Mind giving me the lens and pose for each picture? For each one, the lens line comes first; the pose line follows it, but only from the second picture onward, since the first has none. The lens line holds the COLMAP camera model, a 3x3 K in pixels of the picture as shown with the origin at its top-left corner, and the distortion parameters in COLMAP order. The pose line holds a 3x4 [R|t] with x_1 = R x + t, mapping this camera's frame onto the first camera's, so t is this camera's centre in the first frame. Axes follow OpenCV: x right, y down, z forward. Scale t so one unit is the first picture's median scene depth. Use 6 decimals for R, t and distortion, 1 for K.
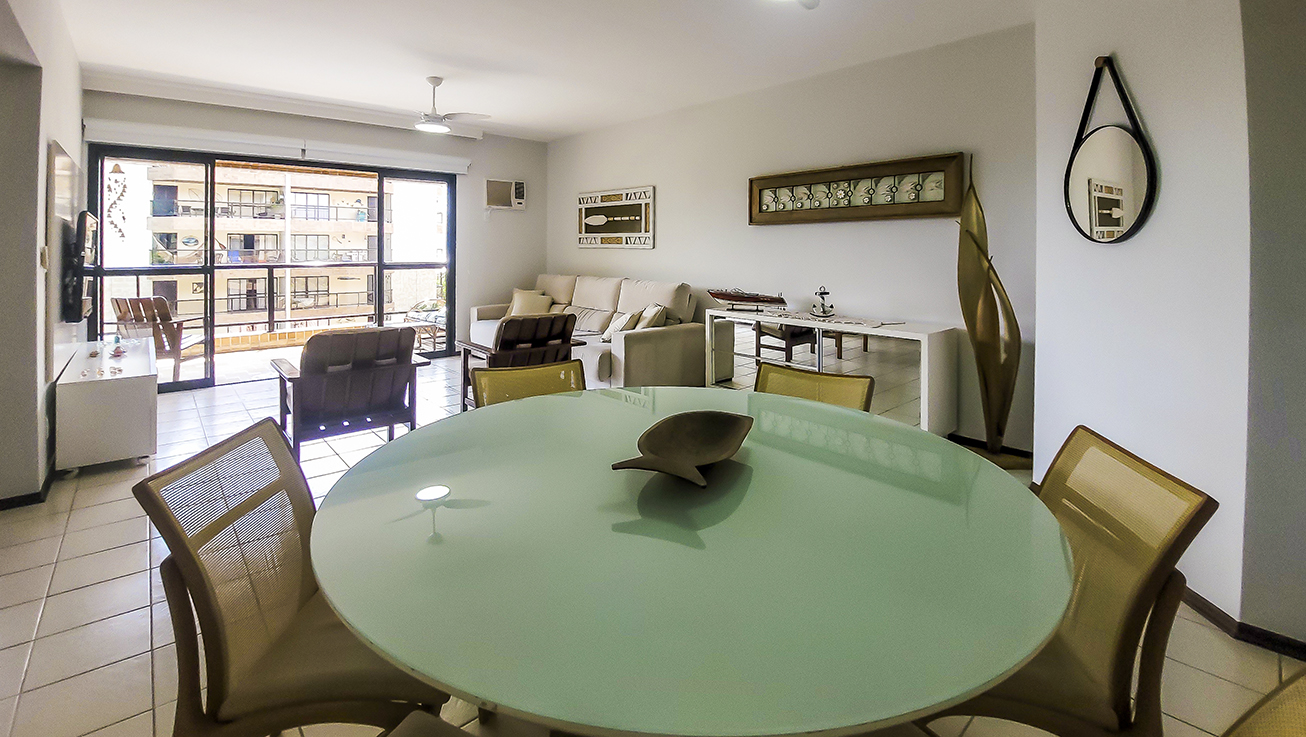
lens RADIAL K [[584.7, 0, 641.9], [0, 584.7, 236.5], [0, 0, 1]] dist [-0.013083, -0.004058]
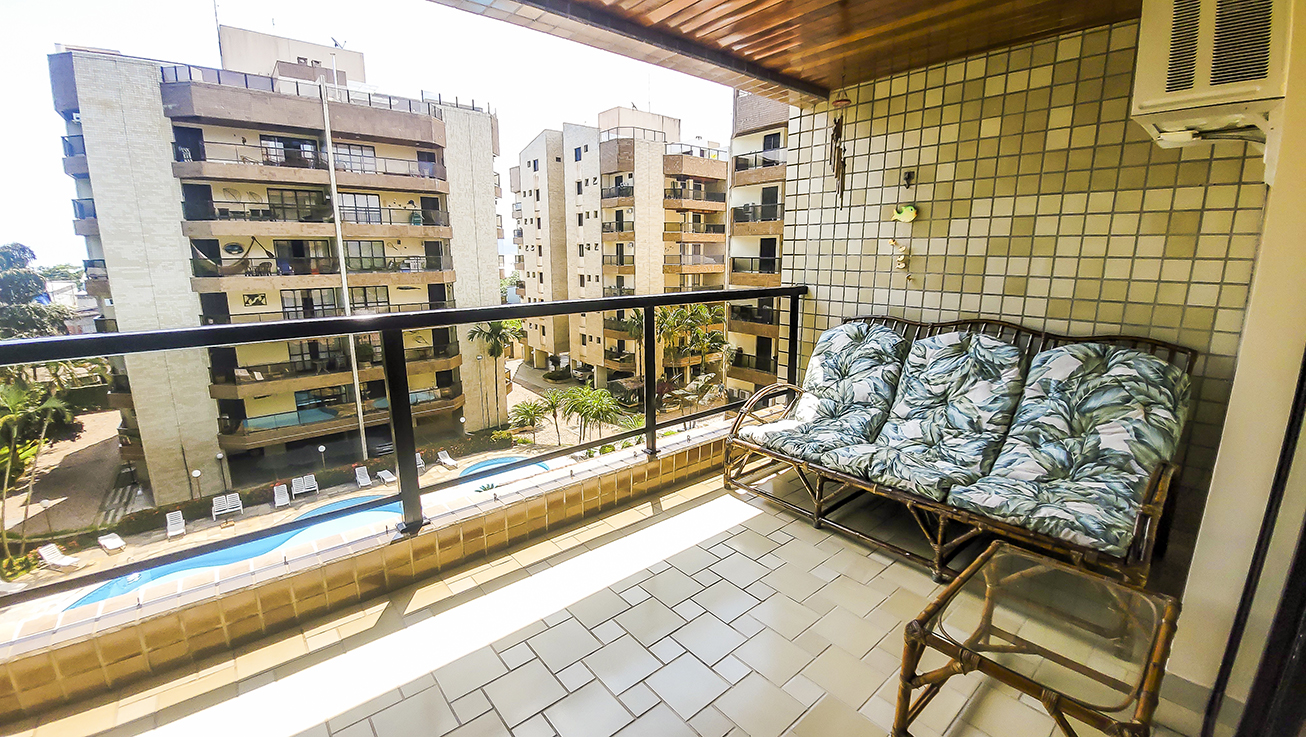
lens RADIAL K [[541.2, 0, 649.1], [0, 541.2, 369.6], [0, 0, 1]] dist [-0.026297, -0.000577]
pose [[0.999726, 0.006127, -0.022600, -0.774782], [-0.000870, 0.974214, 0.225623, 0.023275], [0.023400, -0.225542, 0.973952, 1.127648]]
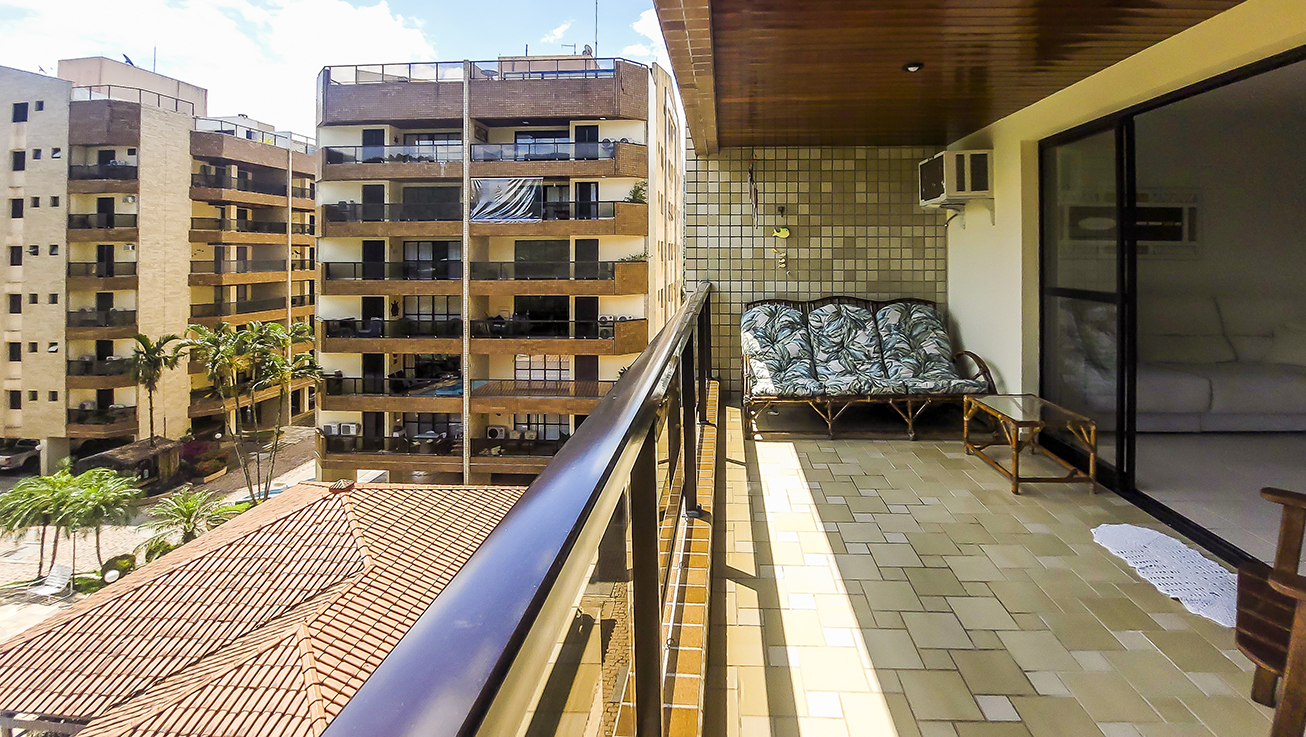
lens RADIAL K [[574.3, 0, 681.7], [0, 574.3, 246.3], [0, 0, 1]] dist [0.003386, -0.004792]
pose [[0.715731, -0.000410, 0.698376, -1.372224], [-0.000574, 0.999999, 0.001175, 0.009069], [-0.698376, -0.001242, 0.715730, 1.161956]]
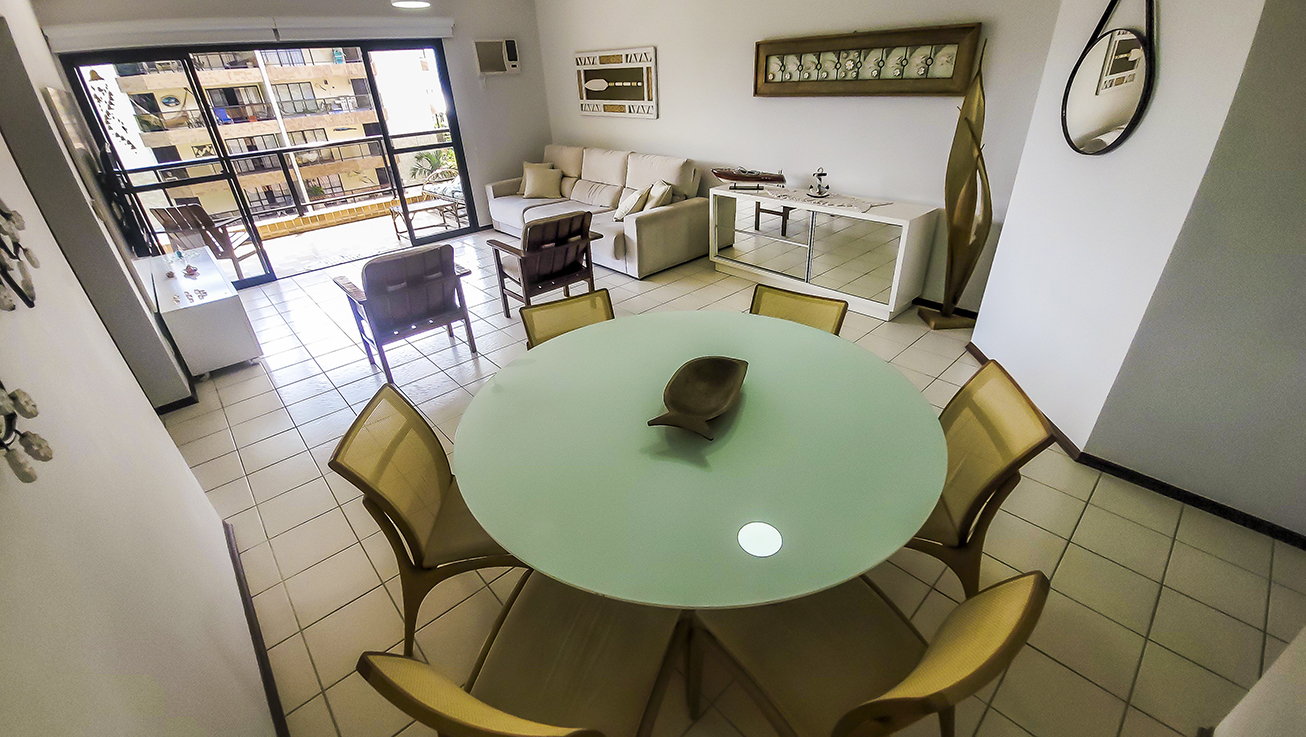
lens RADIAL K [[544.9, 0, 653.0], [0, 544.9, 368.5], [0, 0, 1]] dist [-0.005123, -0.010950]
pose [[0.998646, -0.051655, -0.006137, -0.005167], [0.047822, 0.865260, 0.499038, -0.090990], [-0.020468, -0.498656, 0.866558, -0.022639]]
